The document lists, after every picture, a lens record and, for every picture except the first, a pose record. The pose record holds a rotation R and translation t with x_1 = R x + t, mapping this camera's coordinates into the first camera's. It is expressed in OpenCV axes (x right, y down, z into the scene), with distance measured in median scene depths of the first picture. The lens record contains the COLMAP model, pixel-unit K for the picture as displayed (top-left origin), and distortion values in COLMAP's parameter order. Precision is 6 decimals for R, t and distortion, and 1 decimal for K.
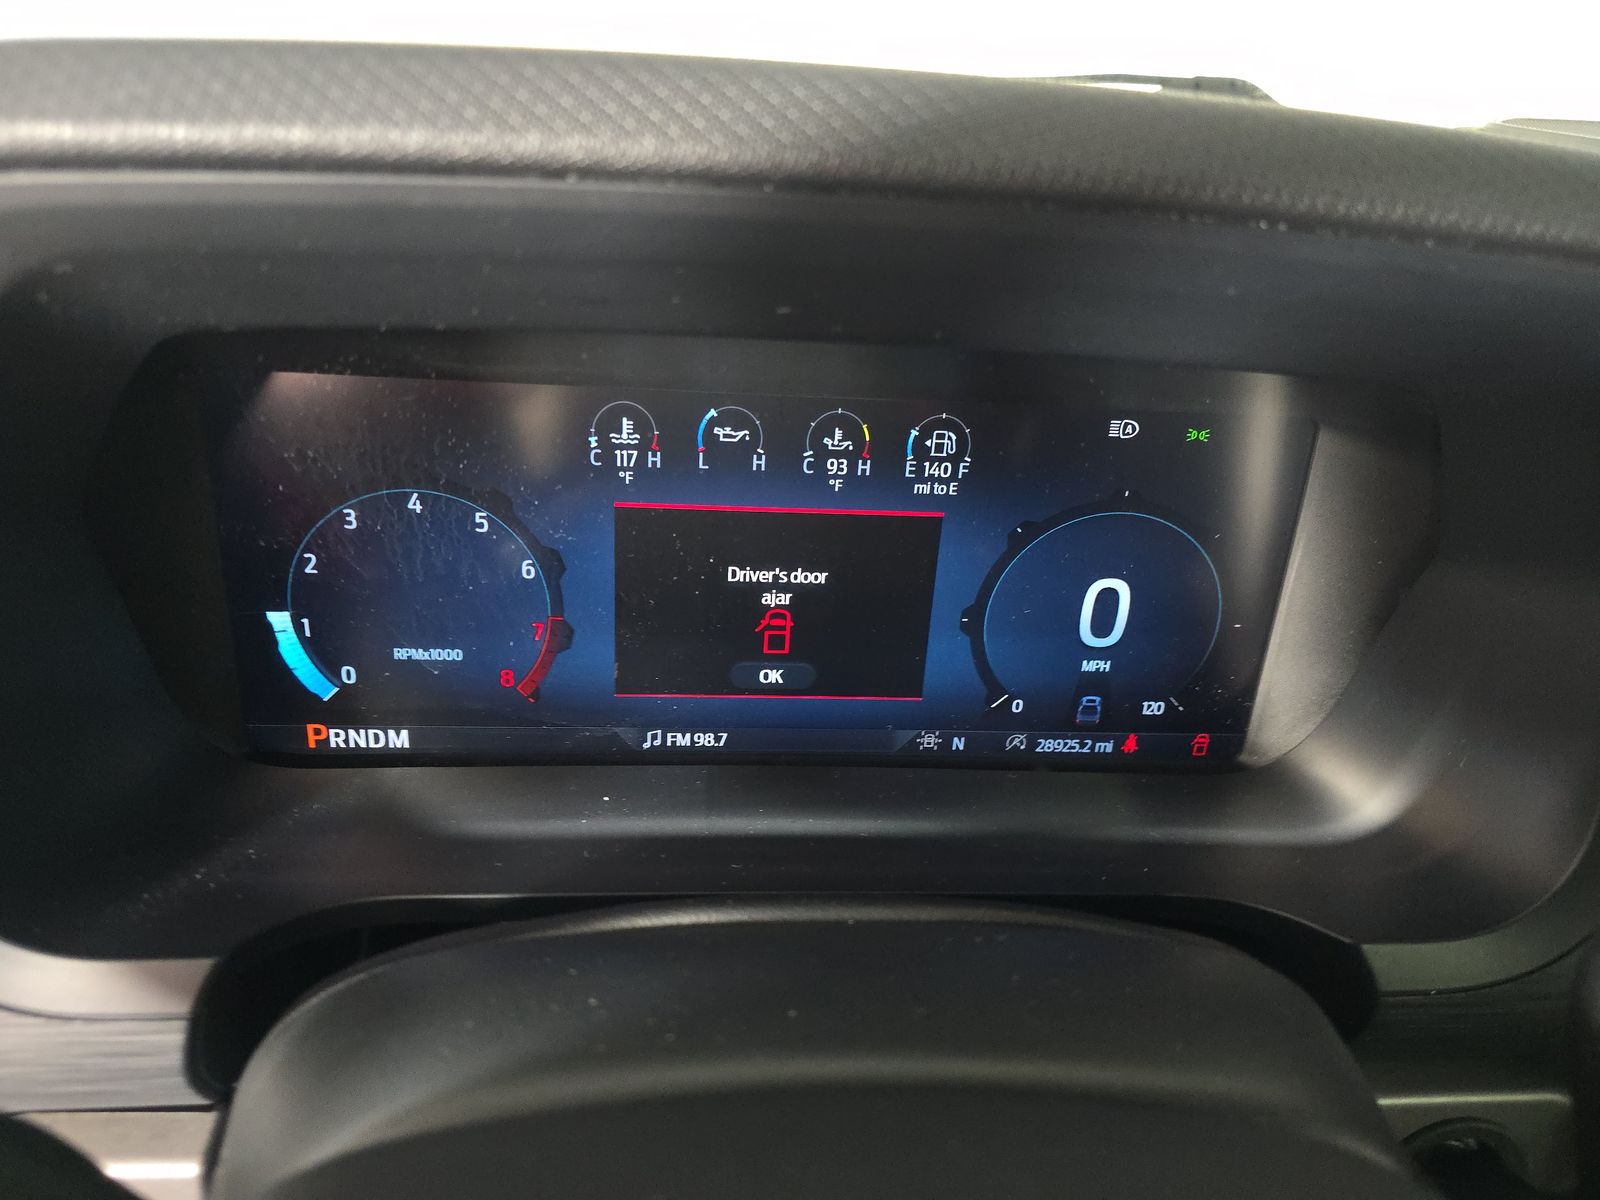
lens RADIAL K [[1061.6, 0, 798.2], [0, 1061.6, 559.6], [0, 0, 1]] dist [0.060662, -0.041201]
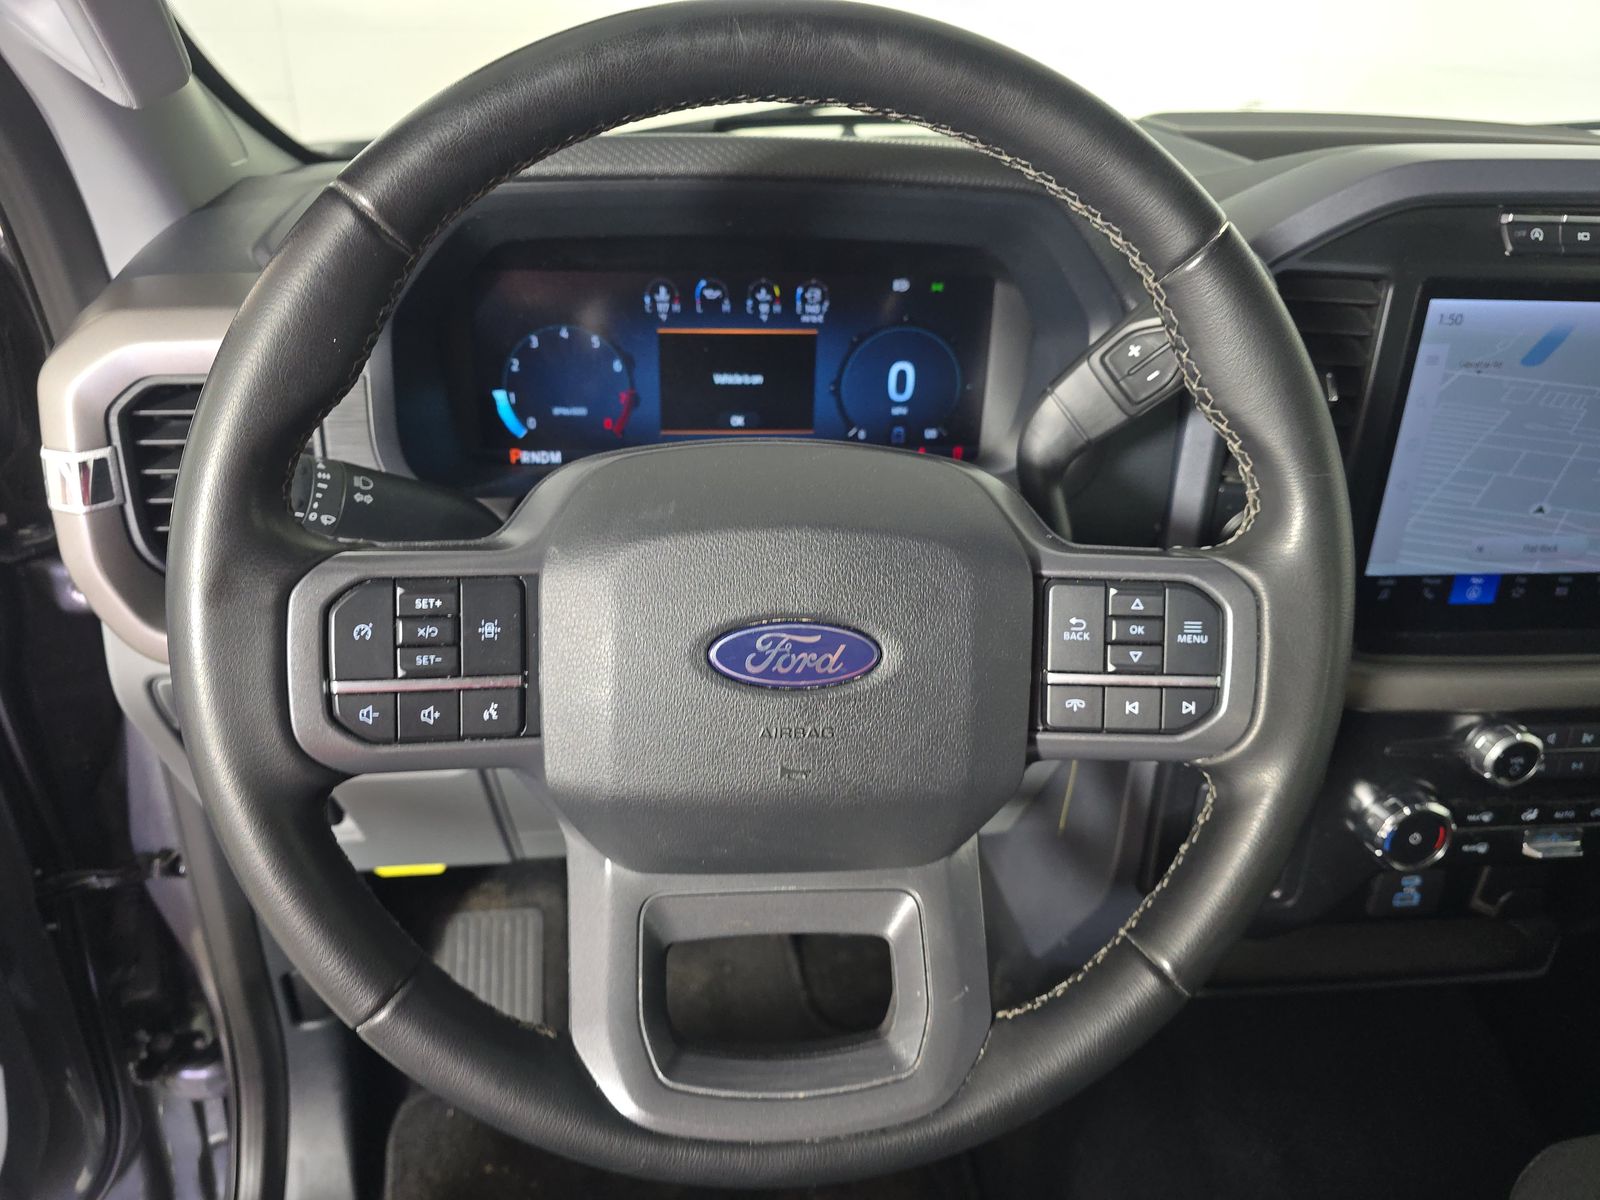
lens RADIAL K [[1089.0, 0, 800.0], [0, 1089.0, 600.0], [0, 0, 1]] dist [0.043064, -0.046389]
pose [[0.999154, -0.039705, 0.010726, 0.061641], [0.039005, 0.997492, 0.059061, 0.358790], [-0.013044, -0.058592, 0.998197, -1.171347]]
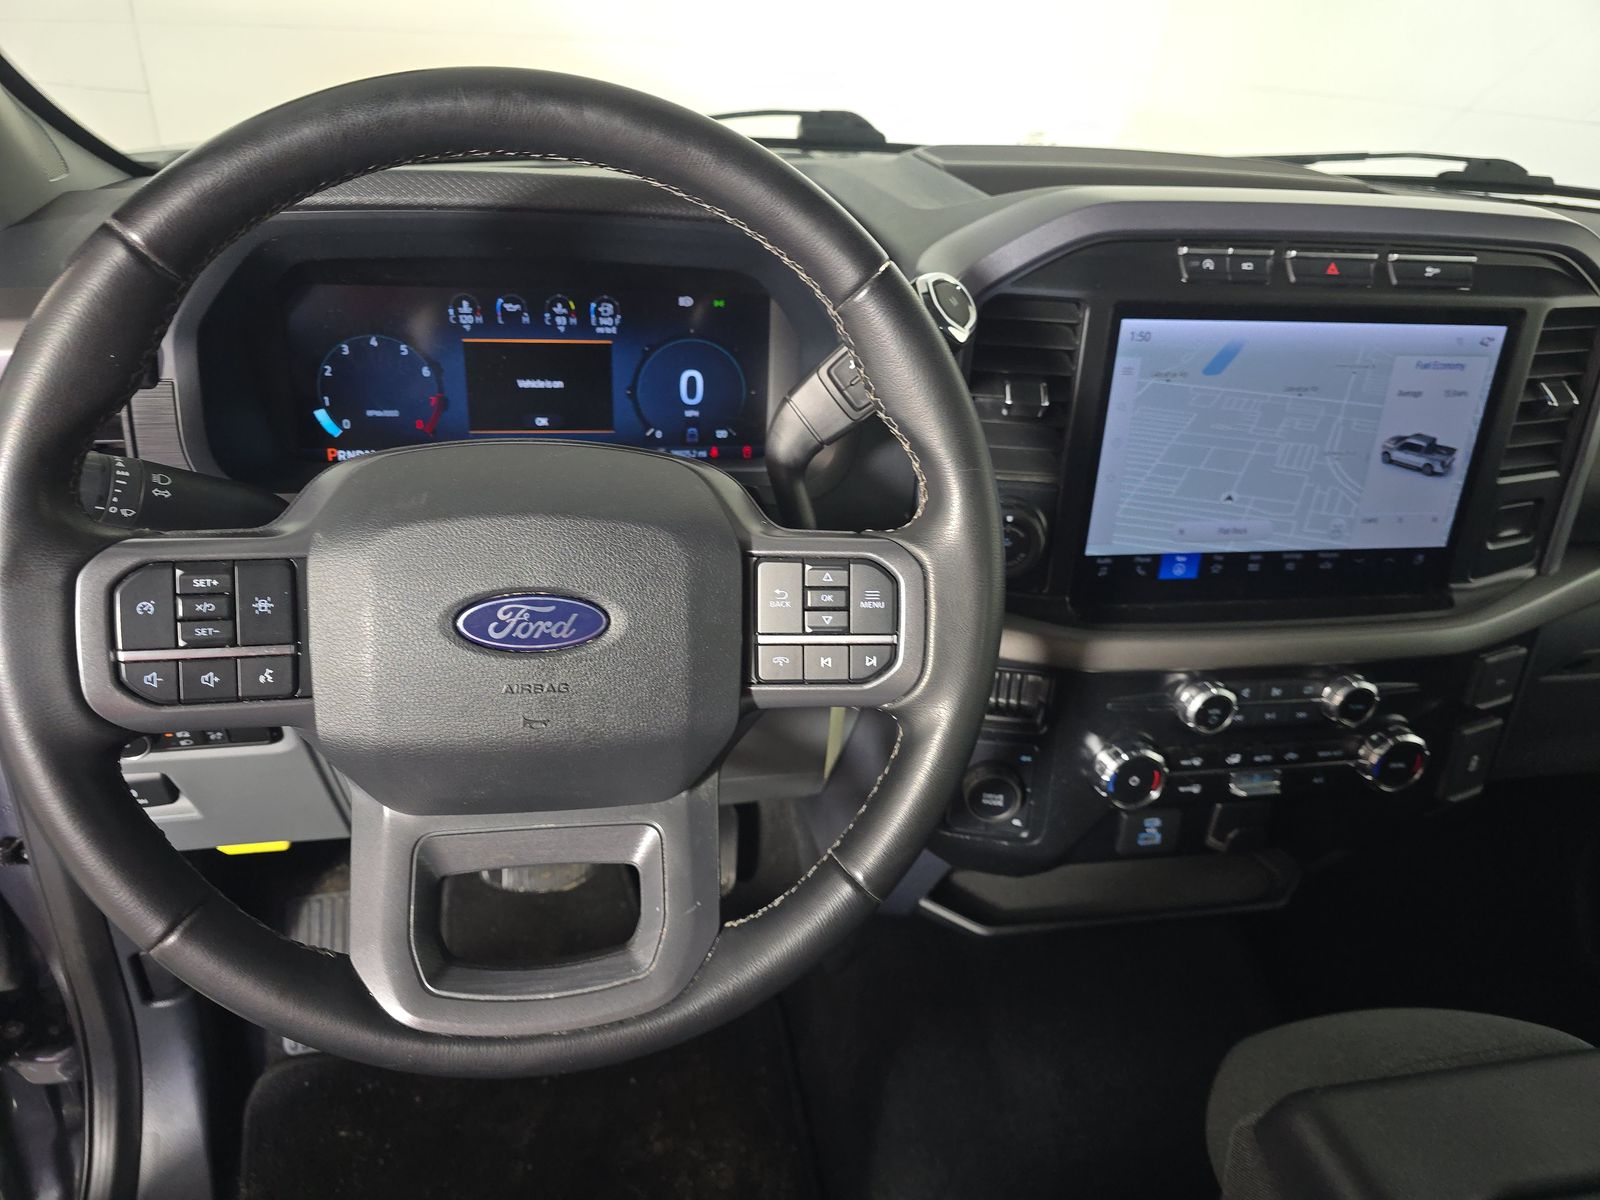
lens RADIAL K [[1086.2, 0, 798.0], [0, 1086.2, 602.6], [0, 0, 1]] dist [0.051201, -0.045518]
pose [[0.994350, -0.054846, 0.090884, 0.299115], [0.048713, 0.996470, 0.068370, 0.385084], [-0.094313, -0.063557, 0.993512, -1.440864]]
